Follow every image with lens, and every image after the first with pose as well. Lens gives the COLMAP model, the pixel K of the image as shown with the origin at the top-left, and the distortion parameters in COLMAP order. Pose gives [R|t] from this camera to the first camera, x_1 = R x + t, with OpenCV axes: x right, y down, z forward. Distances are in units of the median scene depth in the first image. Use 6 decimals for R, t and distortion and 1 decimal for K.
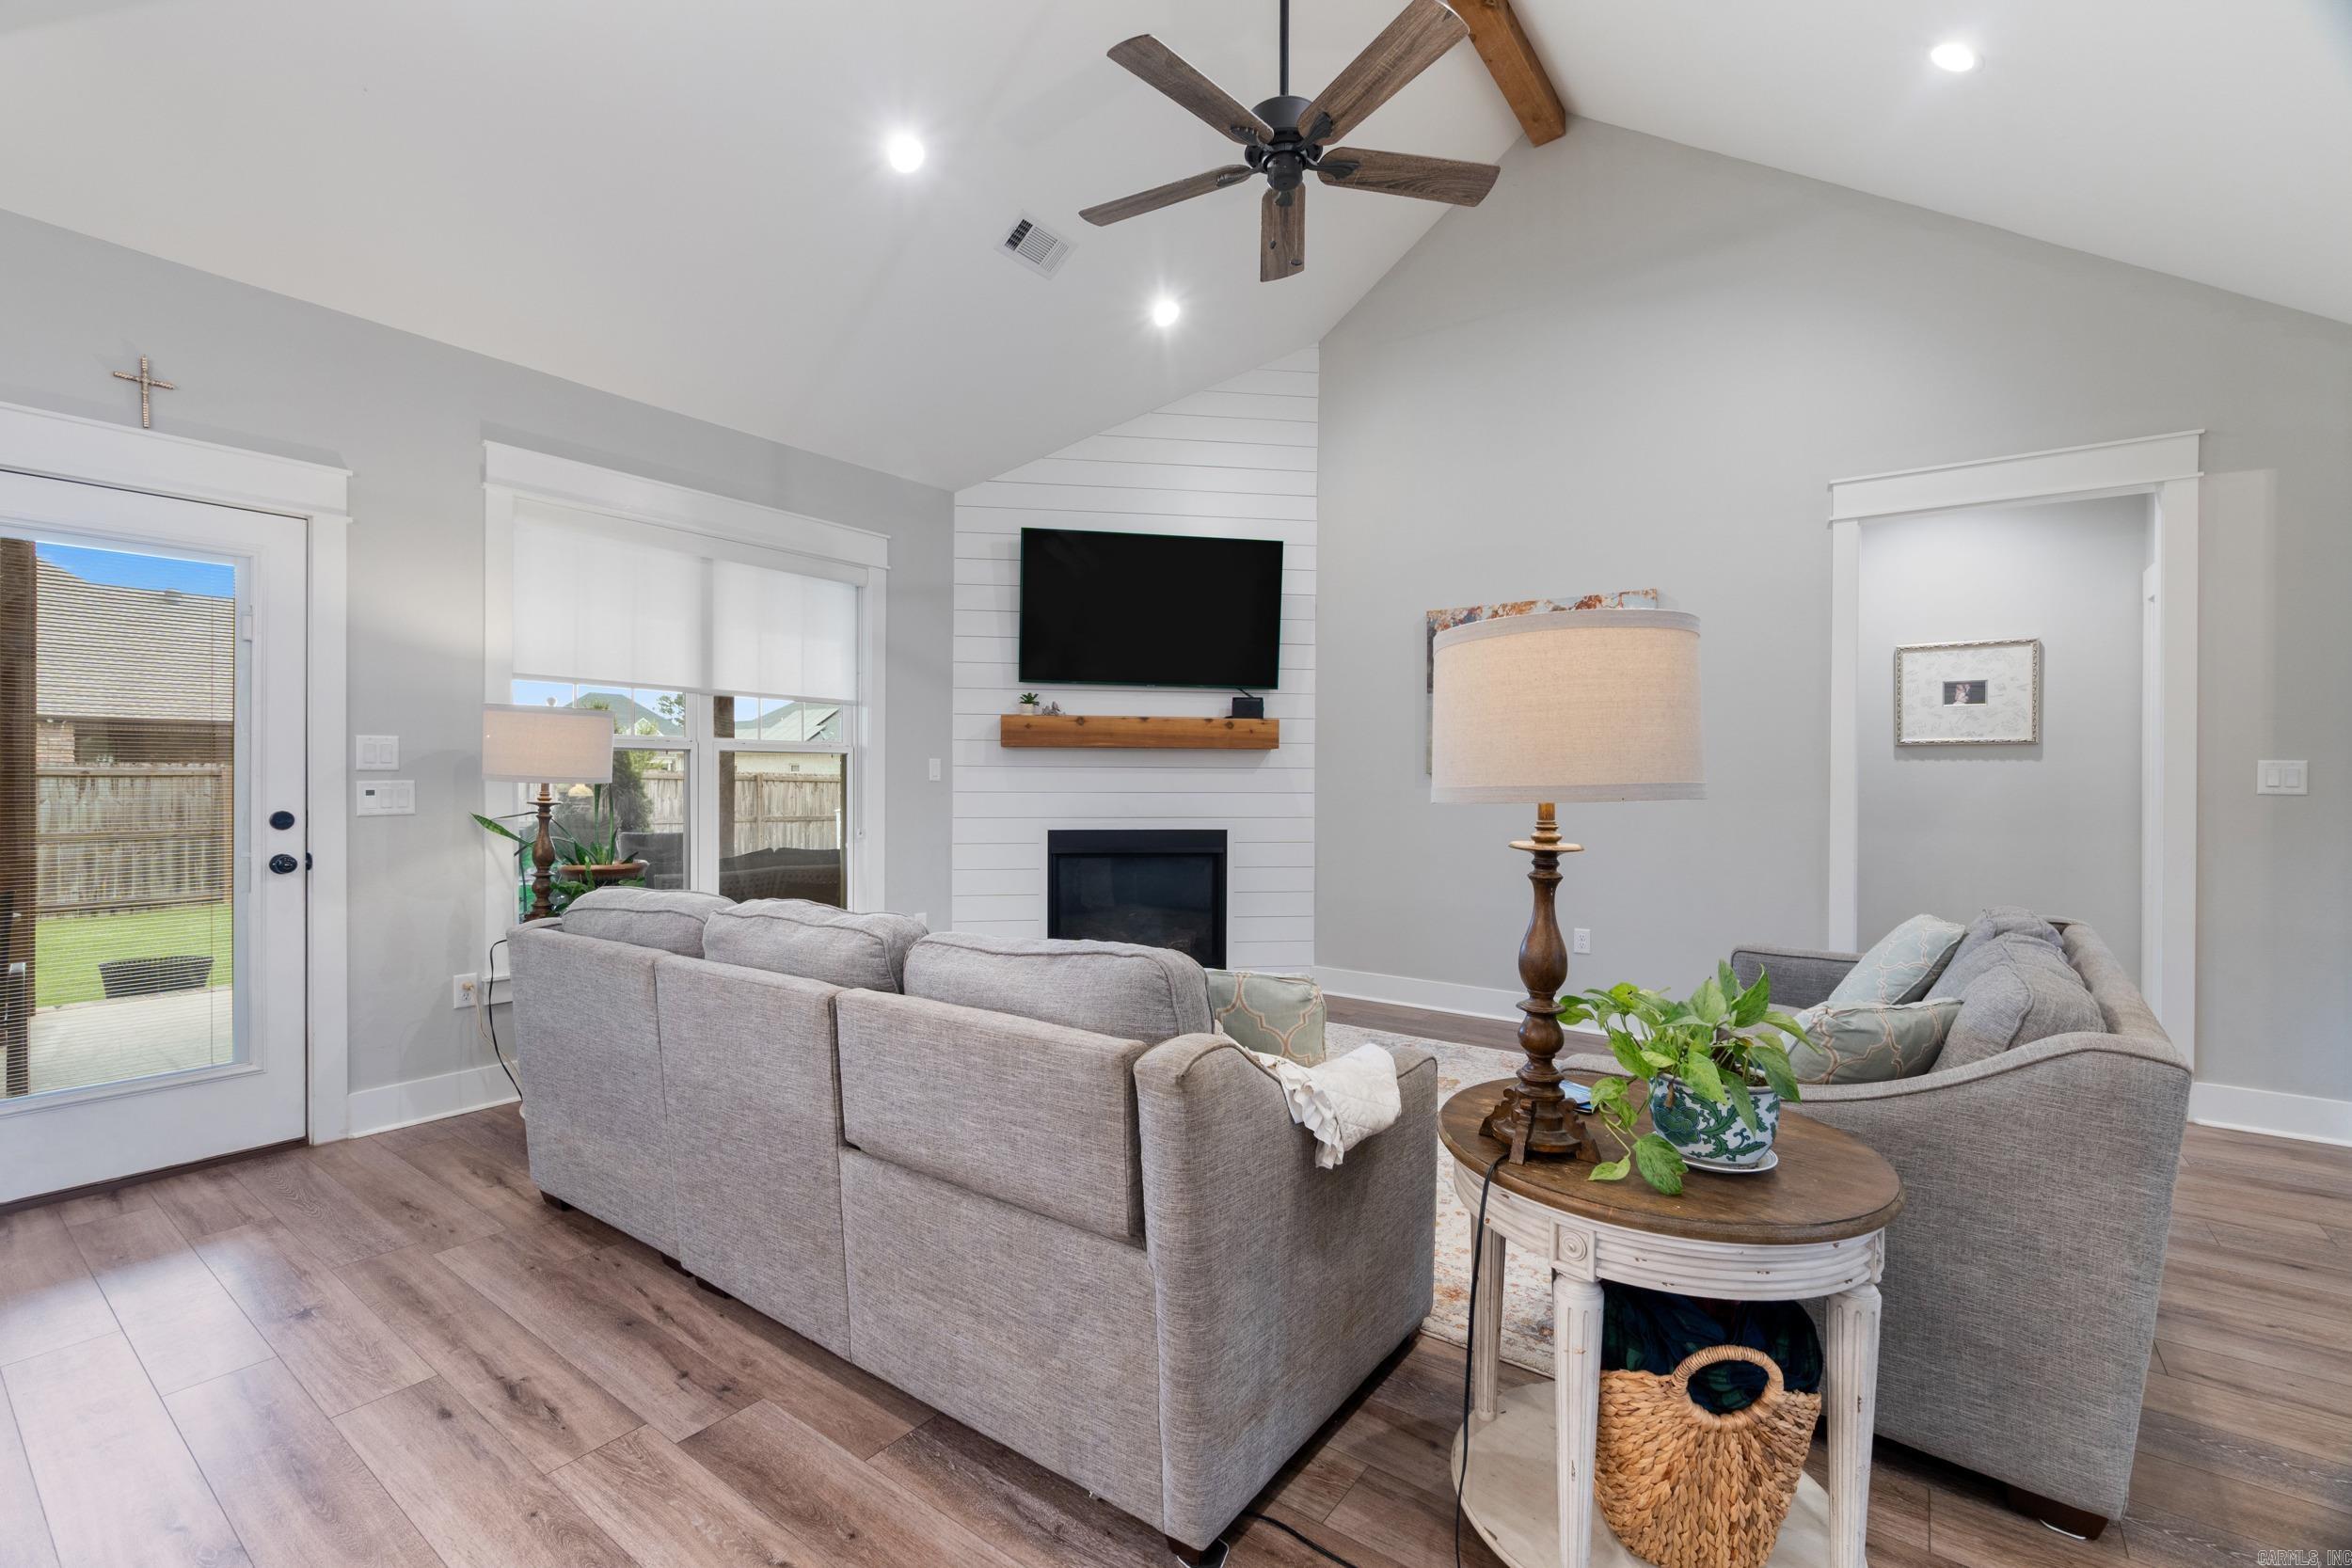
lens RADIAL K [[1018.3, 0, 1167.6], [0, 1018.3, 776.0], [0, 0, 1]] dist [-0.004179, 0.001414]
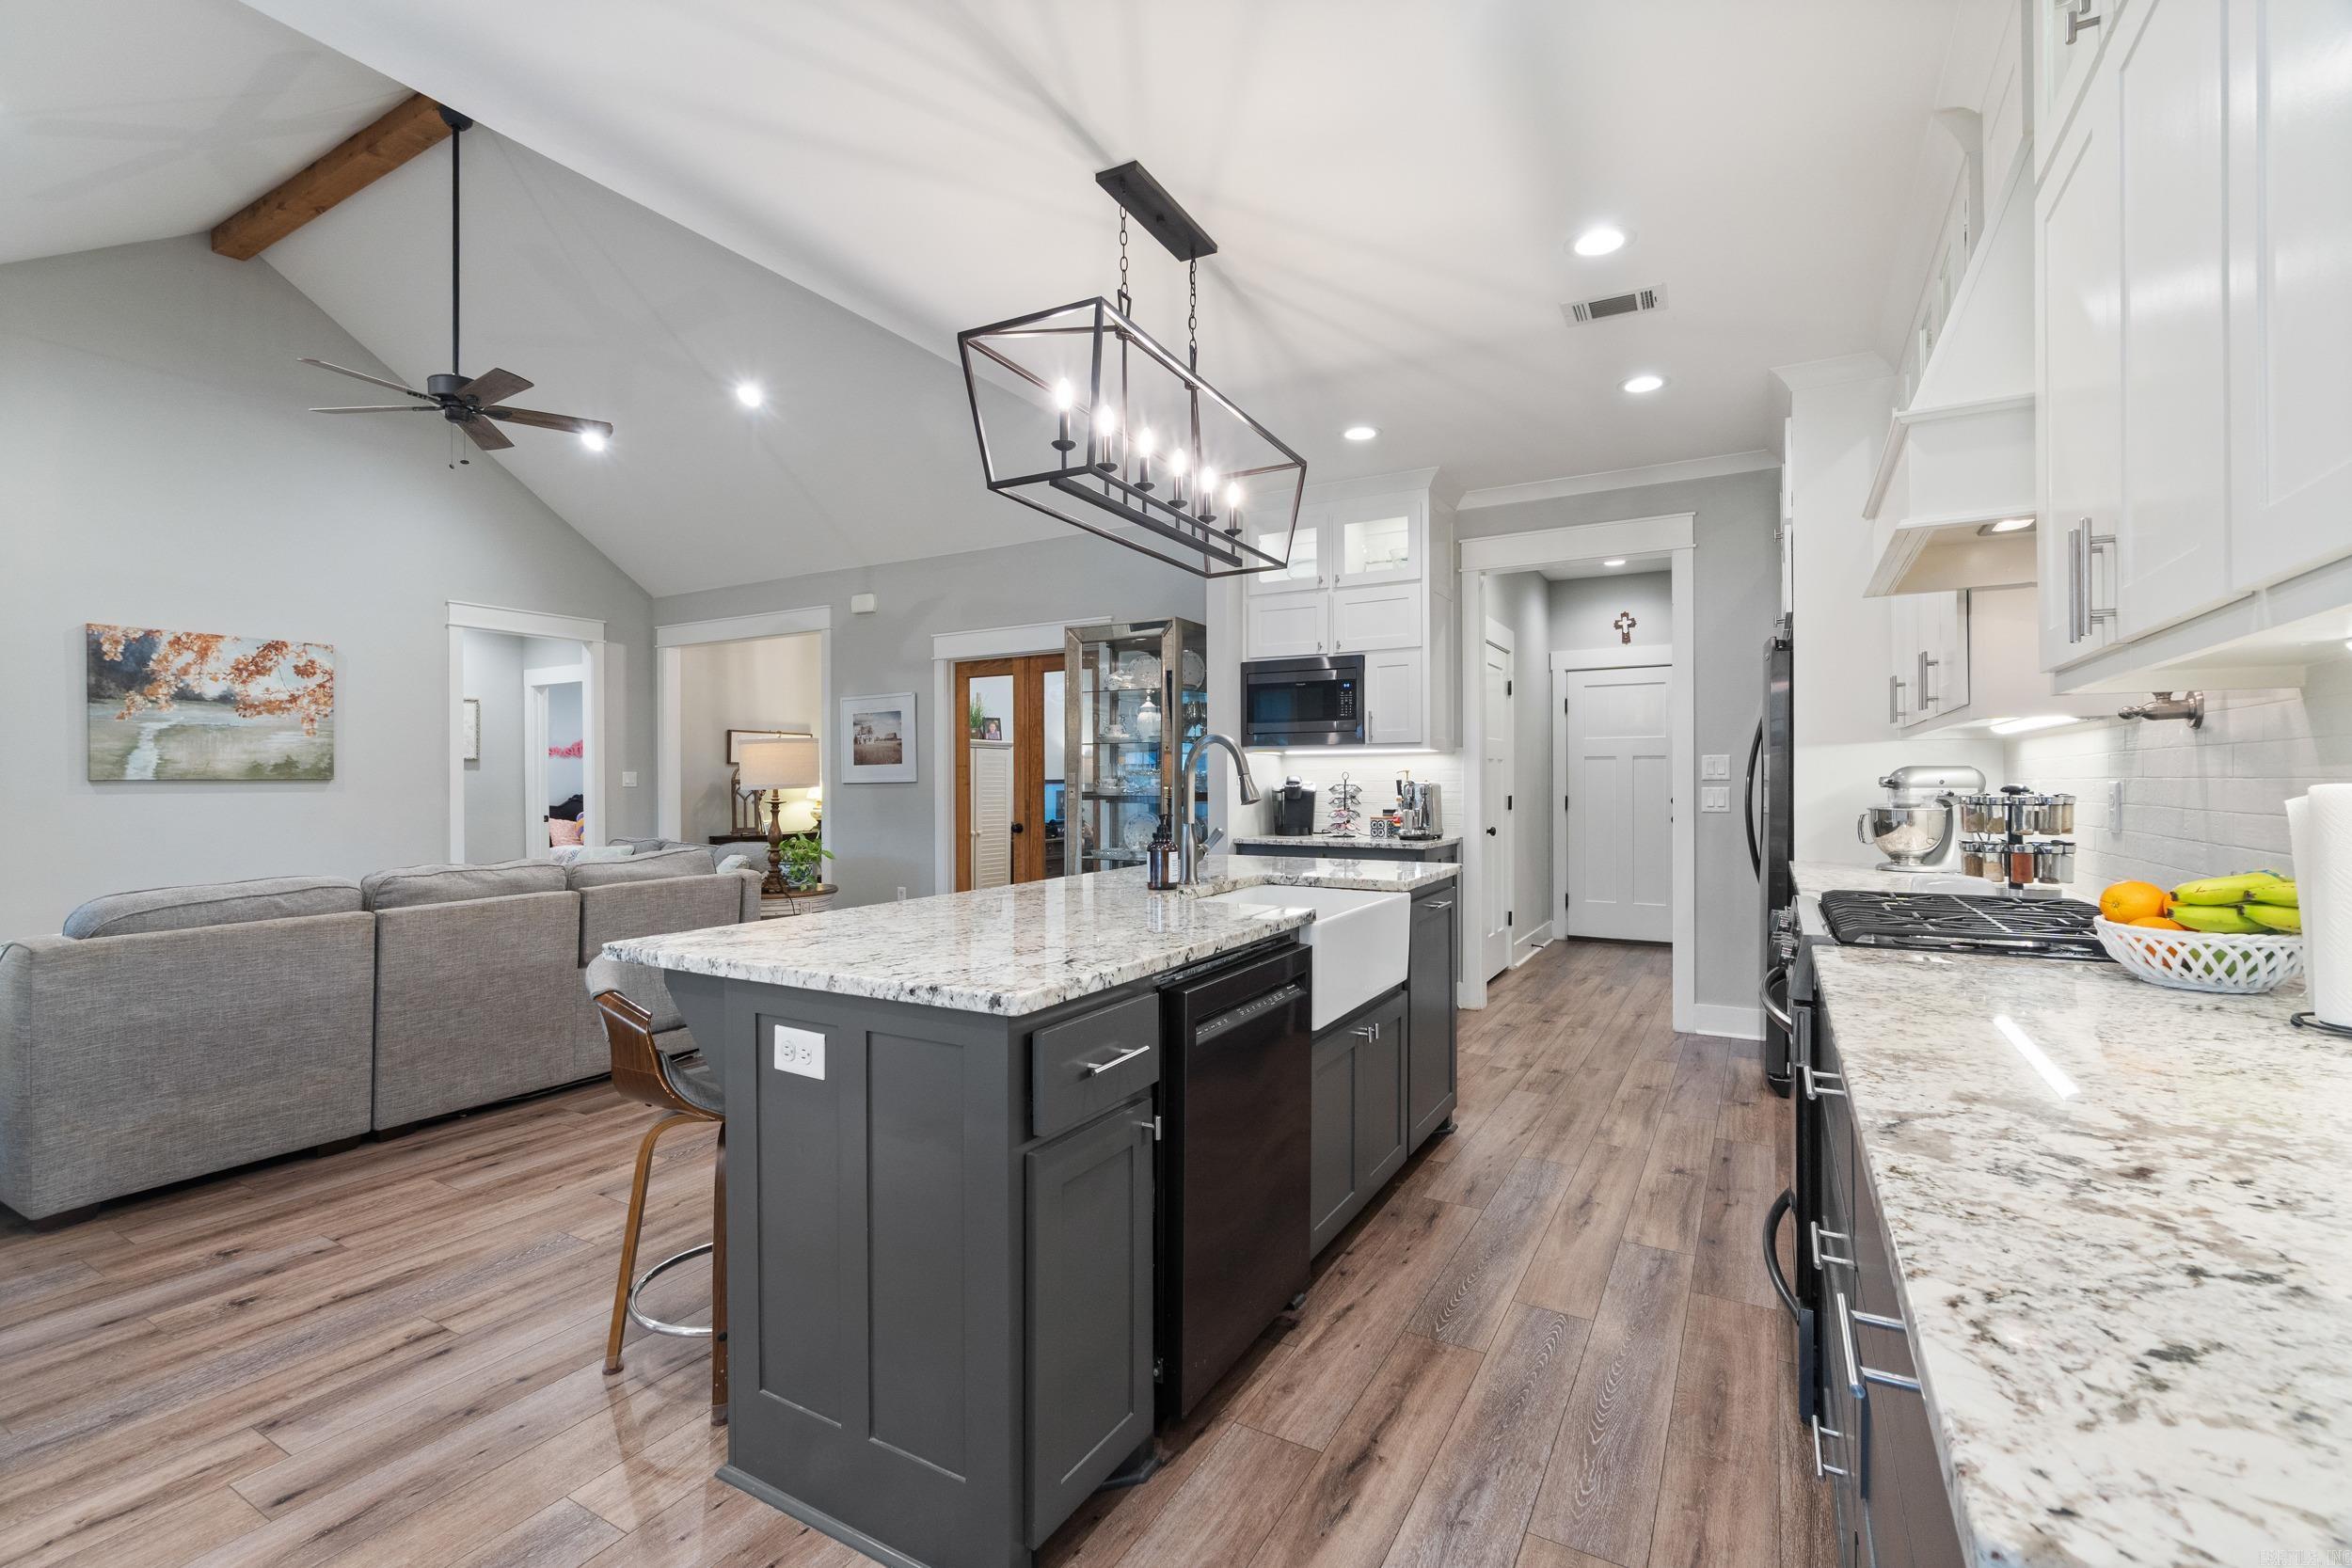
lens RADIAL K [[1030.0, 0, 1165.0], [0, 1030.0, 780.7], [0, 0, 1]] dist [0.000147, -0.000413]
pose [[-0.108571, -0.006341, 0.994068, -1.325739], [0.003249, 0.999972, 0.006734, -0.007817], [-0.994083, 0.003961, -0.108547, 0.039898]]
